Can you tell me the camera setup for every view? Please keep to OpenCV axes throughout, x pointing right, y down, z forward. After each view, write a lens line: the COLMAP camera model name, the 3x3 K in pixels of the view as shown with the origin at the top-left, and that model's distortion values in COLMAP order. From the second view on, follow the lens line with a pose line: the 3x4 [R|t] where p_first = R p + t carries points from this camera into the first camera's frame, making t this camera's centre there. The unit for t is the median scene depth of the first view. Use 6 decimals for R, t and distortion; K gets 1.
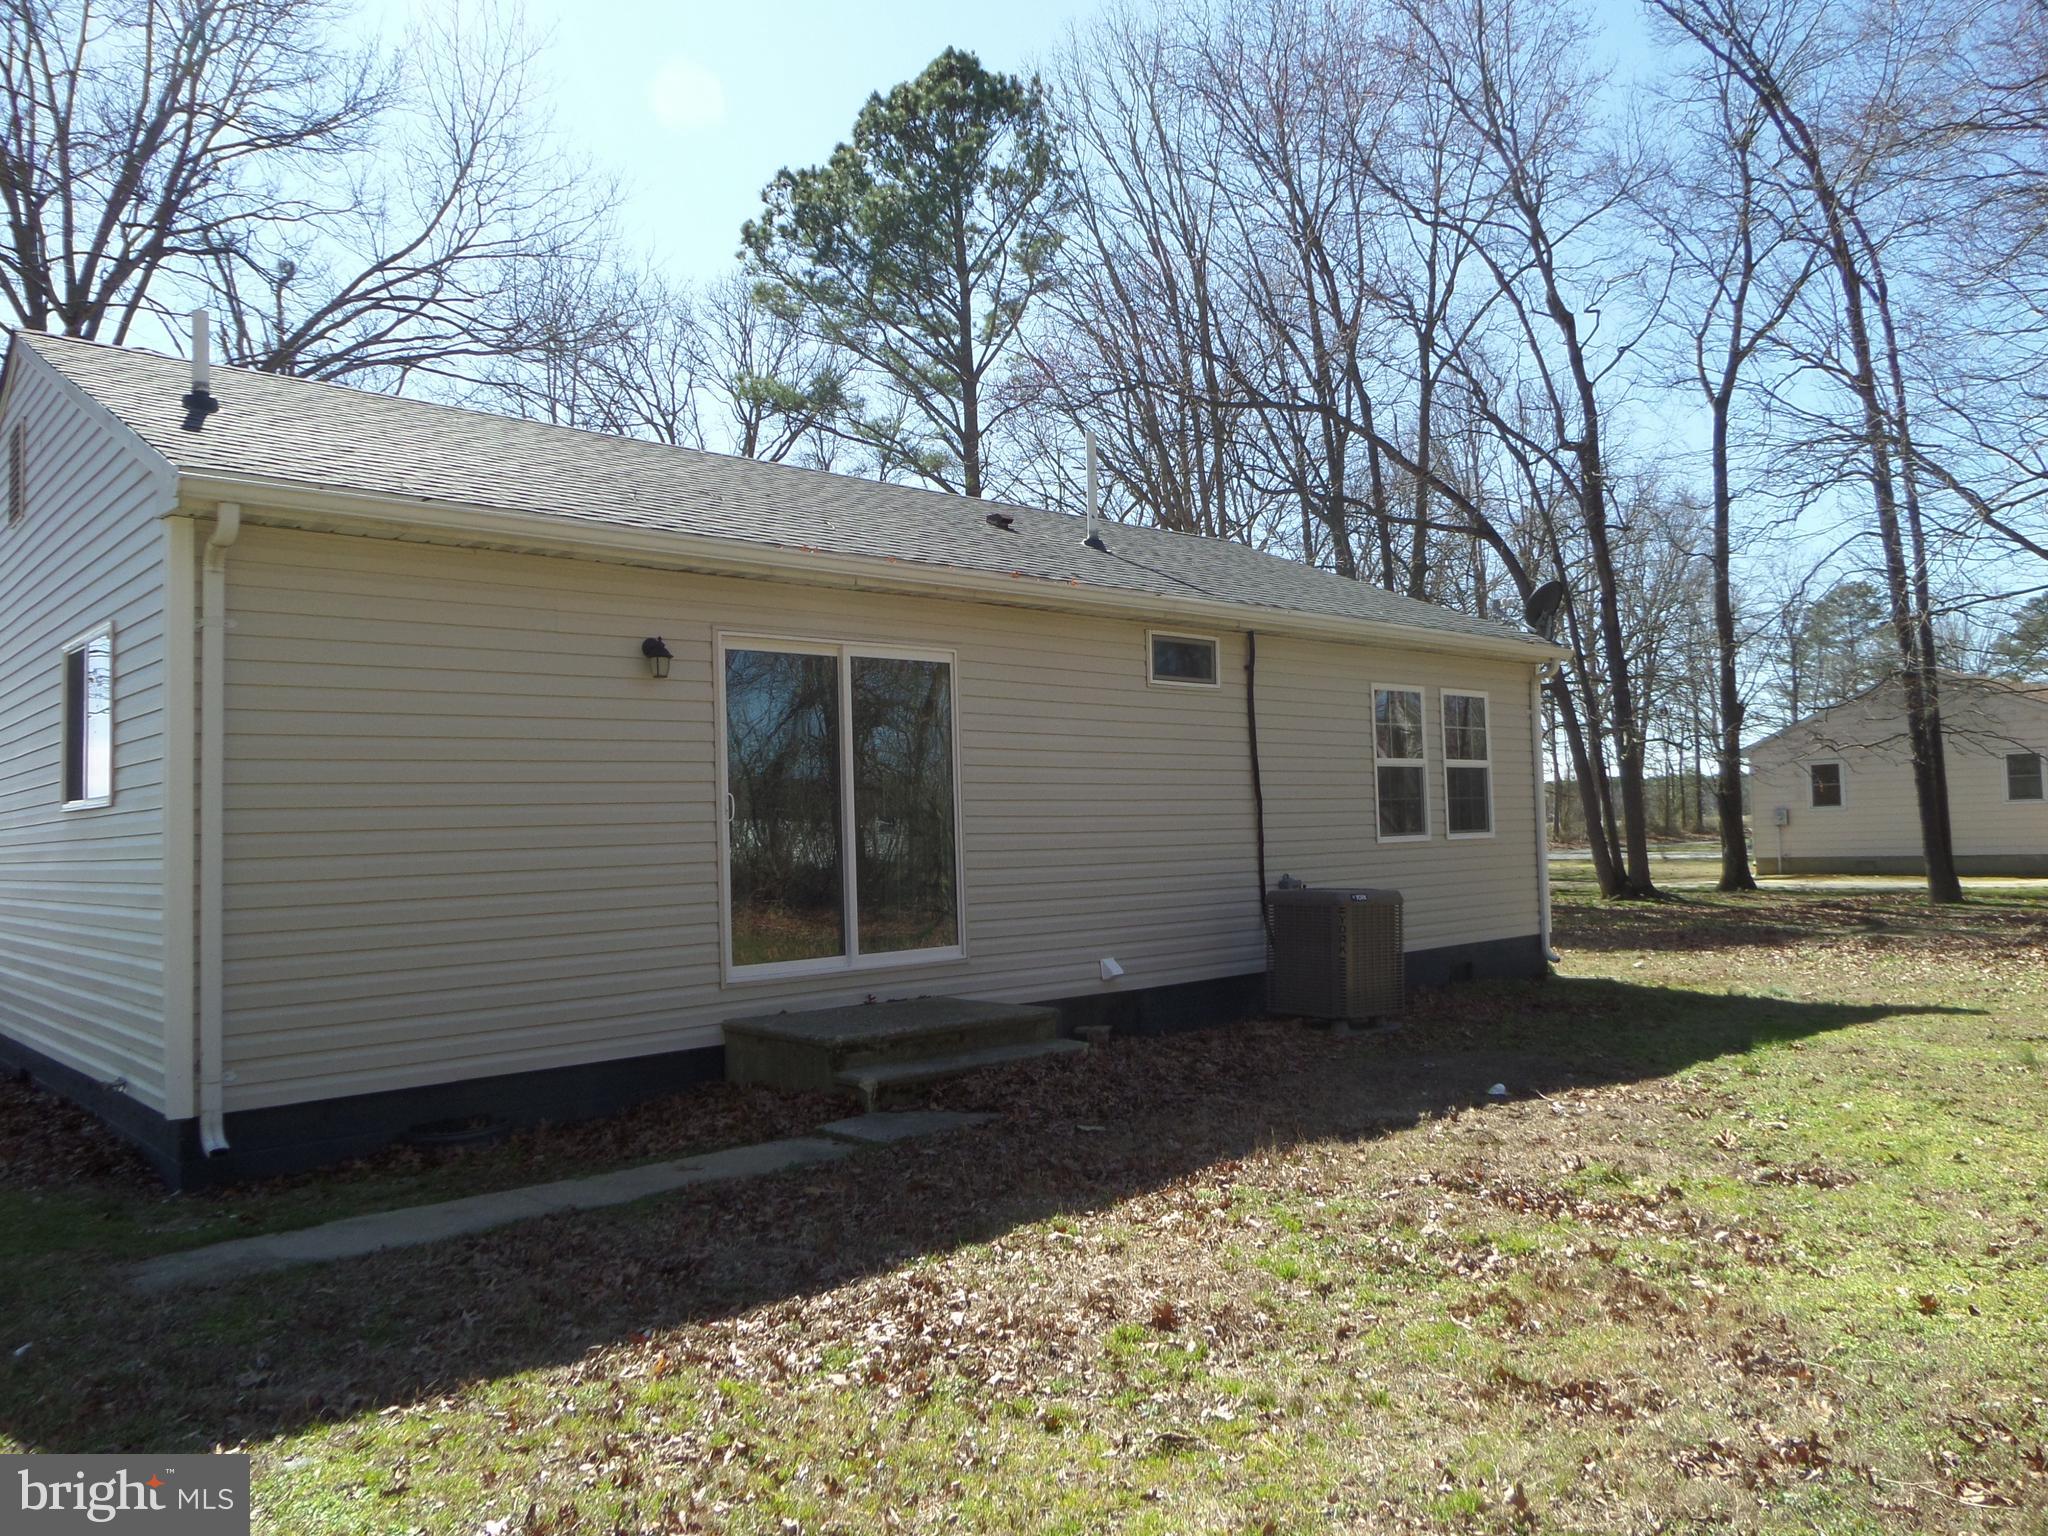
lens RADIAL K [[1477.5, 0, 1023.7], [0, 1477.5, 757.1], [0, 0, 1]] dist [-0.015718, -0.002940]
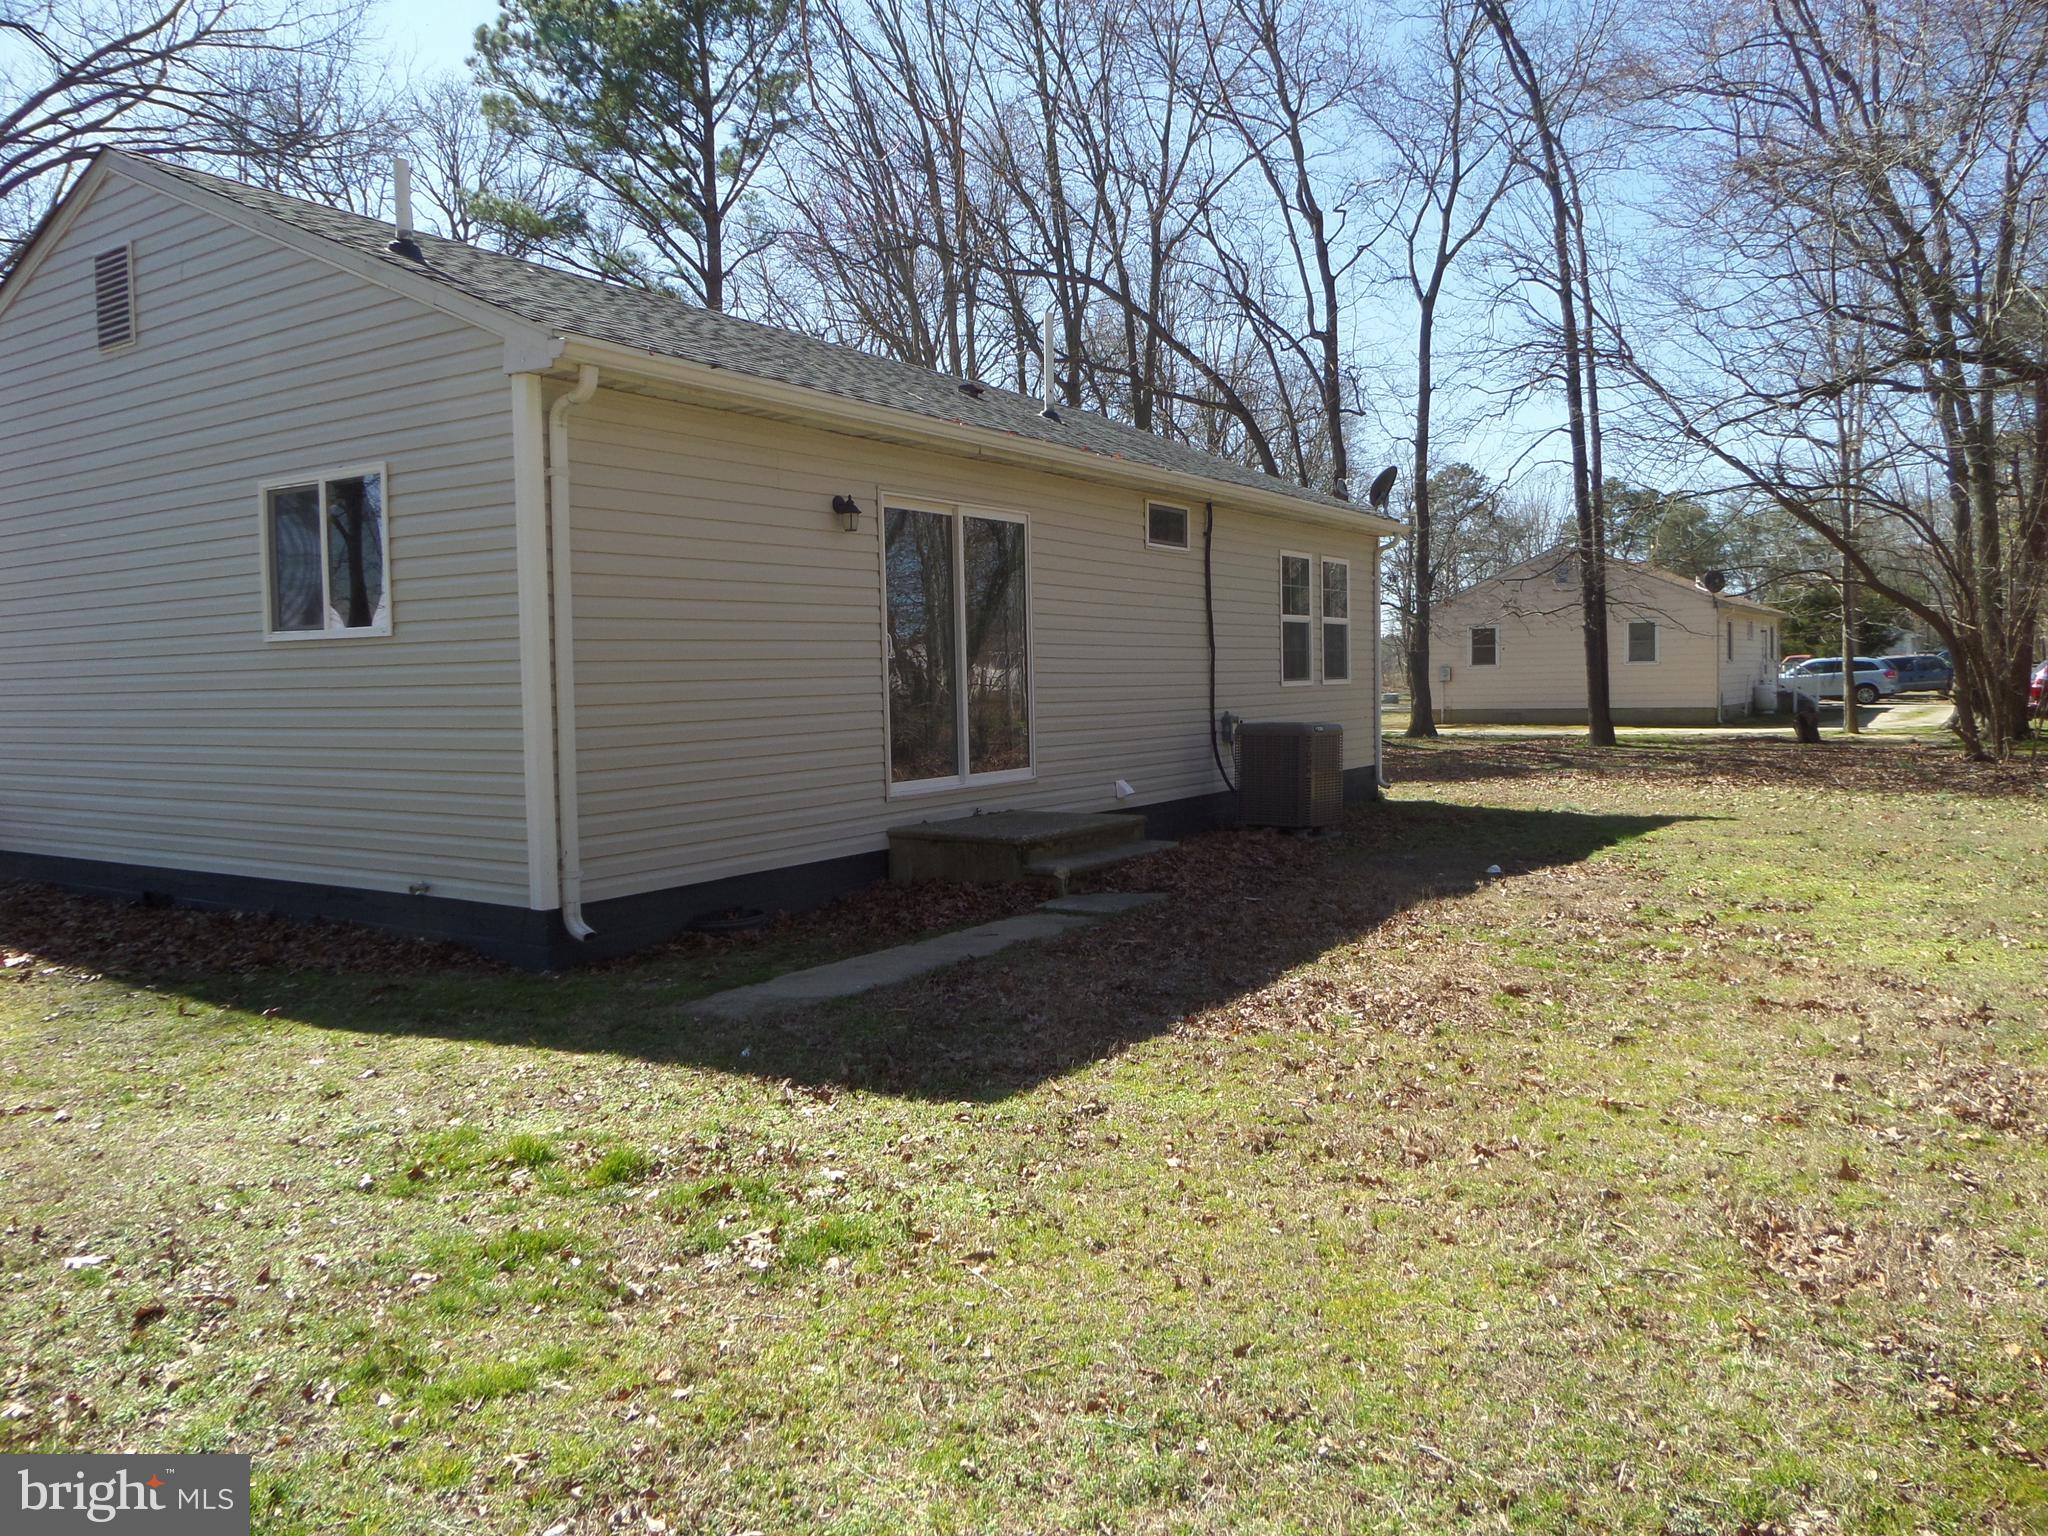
lens RADIAL K [[1477.5, 0, 1068.8], [0, 1477.5, 735.2], [0, 0, 1]] dist [-0.015718, -0.002940]
pose [[0.966441, -0.000850, 0.256888, -0.097721], [-0.020645, 0.996503, 0.080965, 0.001943], [-0.256058, -0.083552, 0.963044, -0.041366]]
